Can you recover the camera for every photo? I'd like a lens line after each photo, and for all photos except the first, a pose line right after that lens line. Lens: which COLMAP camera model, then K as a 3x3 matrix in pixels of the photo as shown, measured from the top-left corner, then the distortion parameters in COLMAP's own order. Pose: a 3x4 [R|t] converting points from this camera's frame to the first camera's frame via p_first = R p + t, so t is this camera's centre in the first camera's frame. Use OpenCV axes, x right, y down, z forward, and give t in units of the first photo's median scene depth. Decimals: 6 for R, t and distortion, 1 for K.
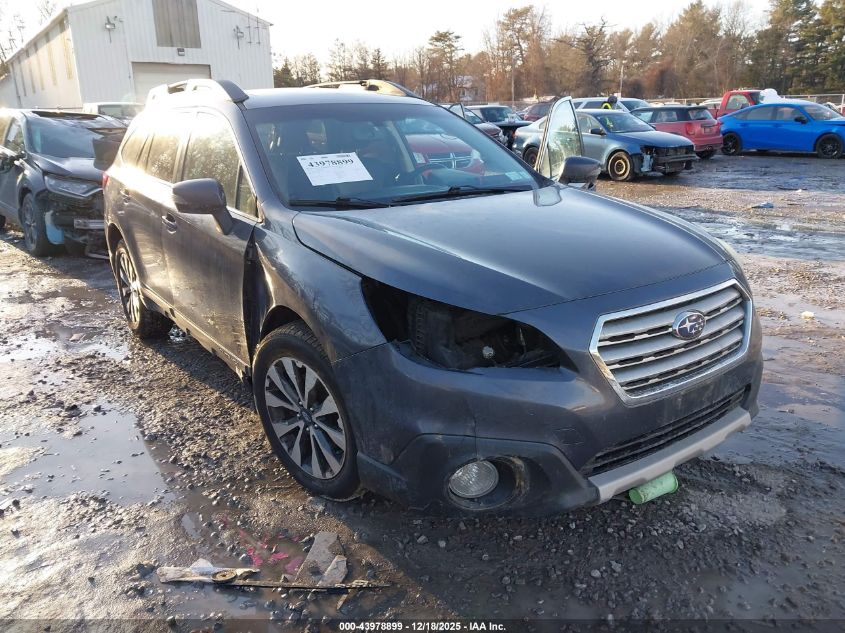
lens RADIAL K [[692.7, 0, 423.0], [0, 692.7, 333.8], [0, 0, 1]] dist [0.008250, -0.052807]
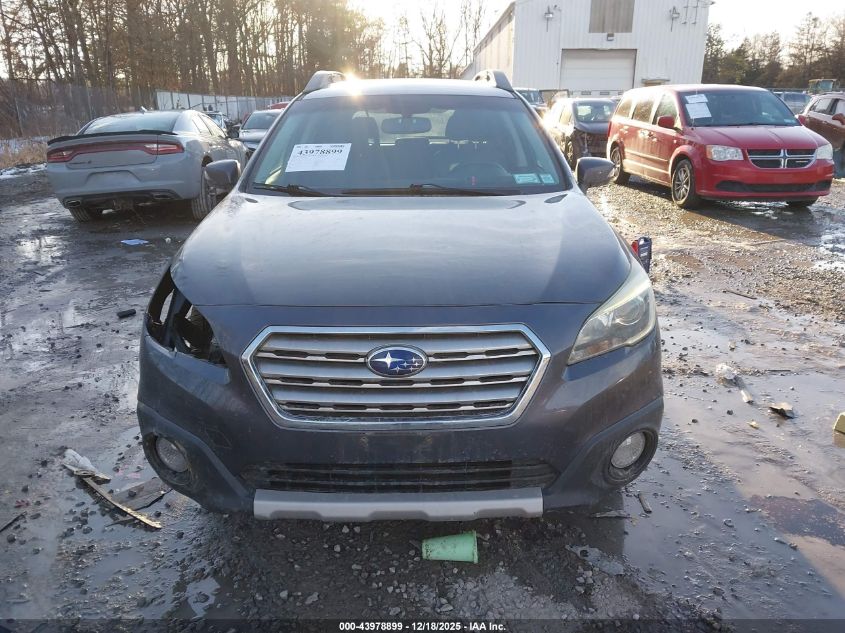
lens RADIAL K [[689.8, 0, 418.4], [0, 689.8, 321.1], [0, 0, 1]] dist [0.011525, -0.009999]
pose [[0.794119, 0.193202, -0.576236, 0.666729], [-0.190147, 0.979510, 0.066370, -0.092200], [0.577252, 0.056864, 0.814584, 0.236377]]
